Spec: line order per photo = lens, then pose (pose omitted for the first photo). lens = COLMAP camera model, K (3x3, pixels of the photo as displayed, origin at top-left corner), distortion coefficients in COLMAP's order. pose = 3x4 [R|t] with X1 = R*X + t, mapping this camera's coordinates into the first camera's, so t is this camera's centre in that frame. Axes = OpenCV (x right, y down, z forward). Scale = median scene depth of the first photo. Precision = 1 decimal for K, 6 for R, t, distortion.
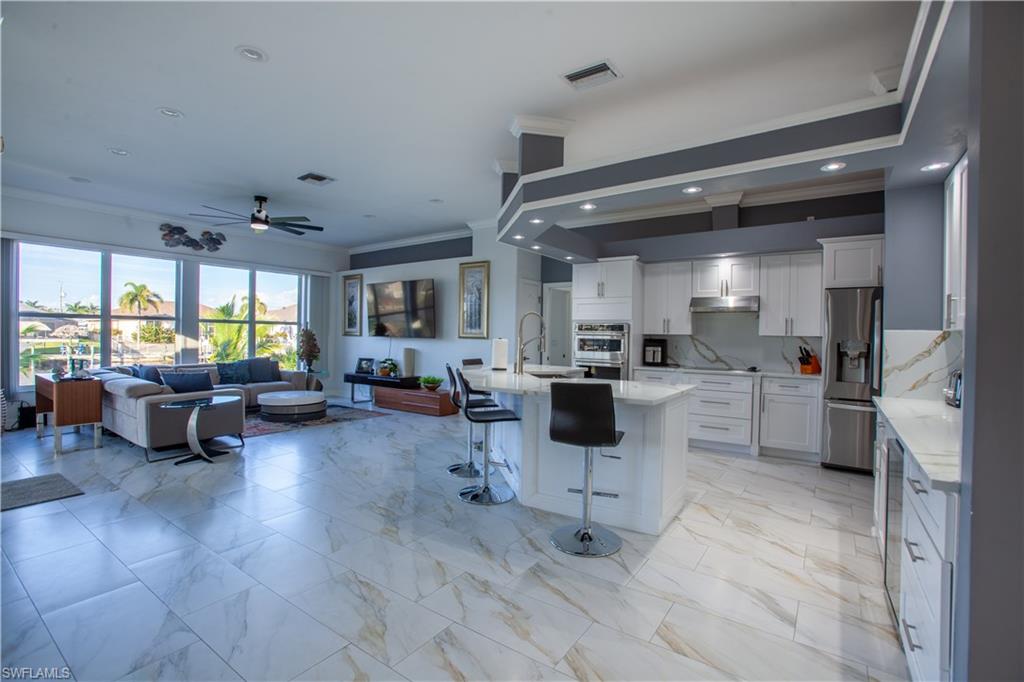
lens RADIAL K [[471.4, 0, 509.4], [0, 471.4, 338.8], [0, 0, 1]] dist [-0.059482, 0.015590]
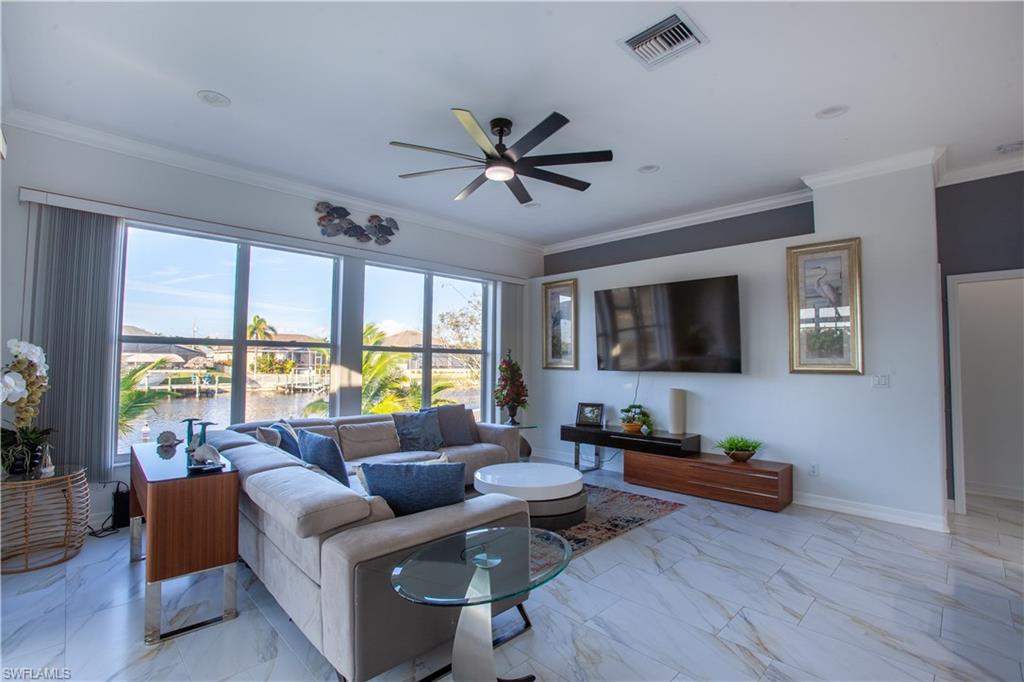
lens RADIAL K [[471.4, 0, 502.9], [0, 471.4, 346.0], [0, 0, 1]] dist [-0.059482, 0.015590]
pose [[0.981840, -0.012493, -0.189297, -0.385358], [0.003550, 0.998865, -0.047508, -0.010458], [0.189675, 0.045973, 0.980770, 0.413332]]
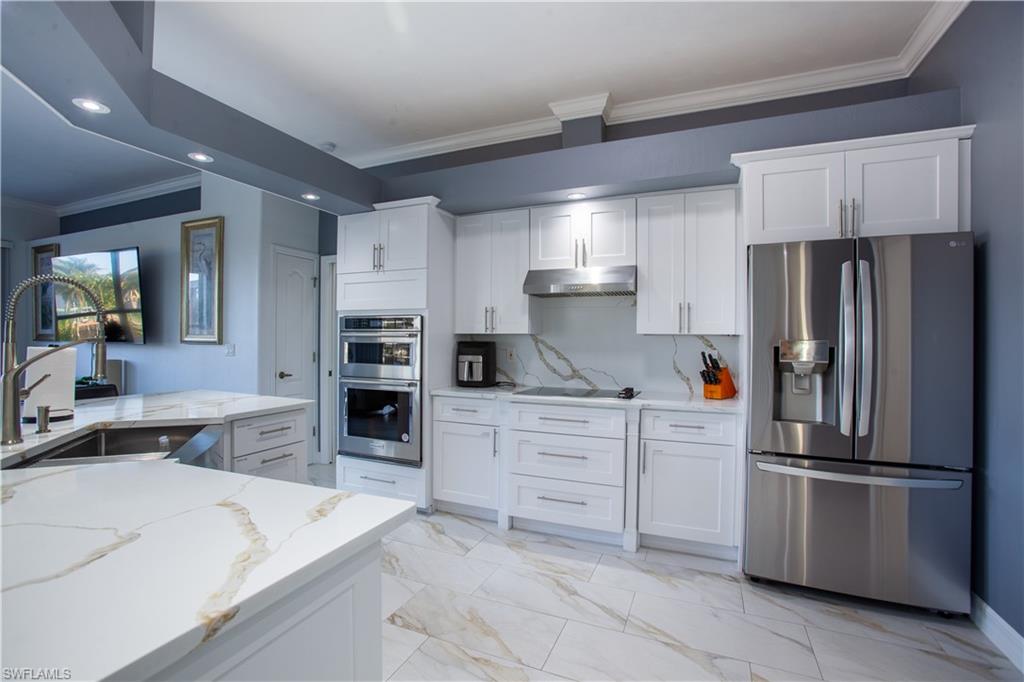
lens RADIAL K [[471.4, 0, 507.5], [0, 471.4, 339.2], [0, 0, 1]] dist [-0.059482, 0.015590]
pose [[0.978714, -0.009440, 0.205013, 0.207351], [0.010378, 0.999940, -0.003504, -0.000184], [-0.204967, 0.005557, 0.978753, 0.366001]]
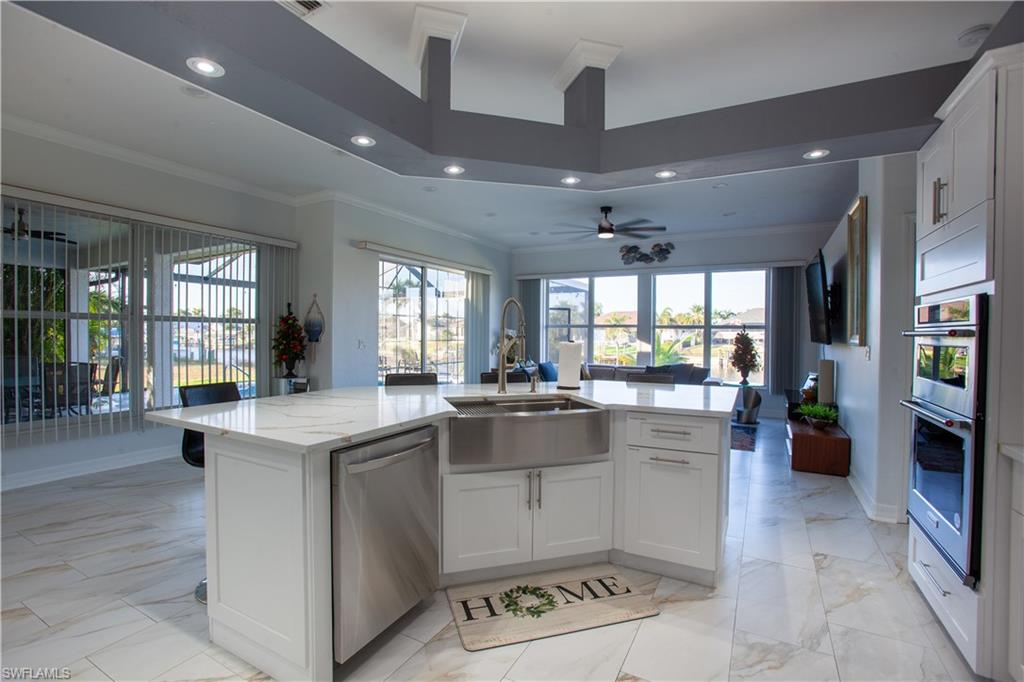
lens RADIAL K [[471.4, 0, 511.0], [0, 471.4, 339.4], [0, 0, 1]] dist [-0.059482, 0.015590]
pose [[0.114311, -0.001589, -0.993444, 0.441414], [-0.019542, 0.999802, -0.003848, 0.001664], [0.993253, 0.019854, 0.114257, 0.594431]]
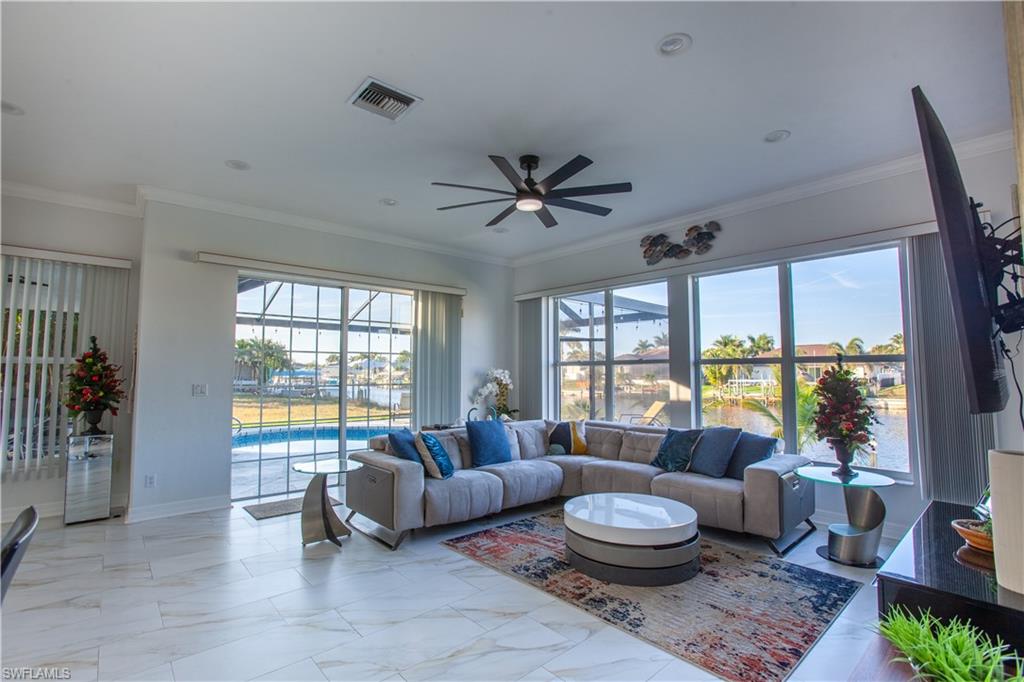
lens RADIAL K [[471.4, 0, 506.8], [0, 471.4, 341.9], [0, 0, 1]] dist [-0.059482, 0.015590]
pose [[-0.230910, -0.077377, -0.969894, 0.047392], [-0.017464, 0.997002, -0.075382, -0.014059], [0.972818, -0.000468, -0.231569, 0.990605]]
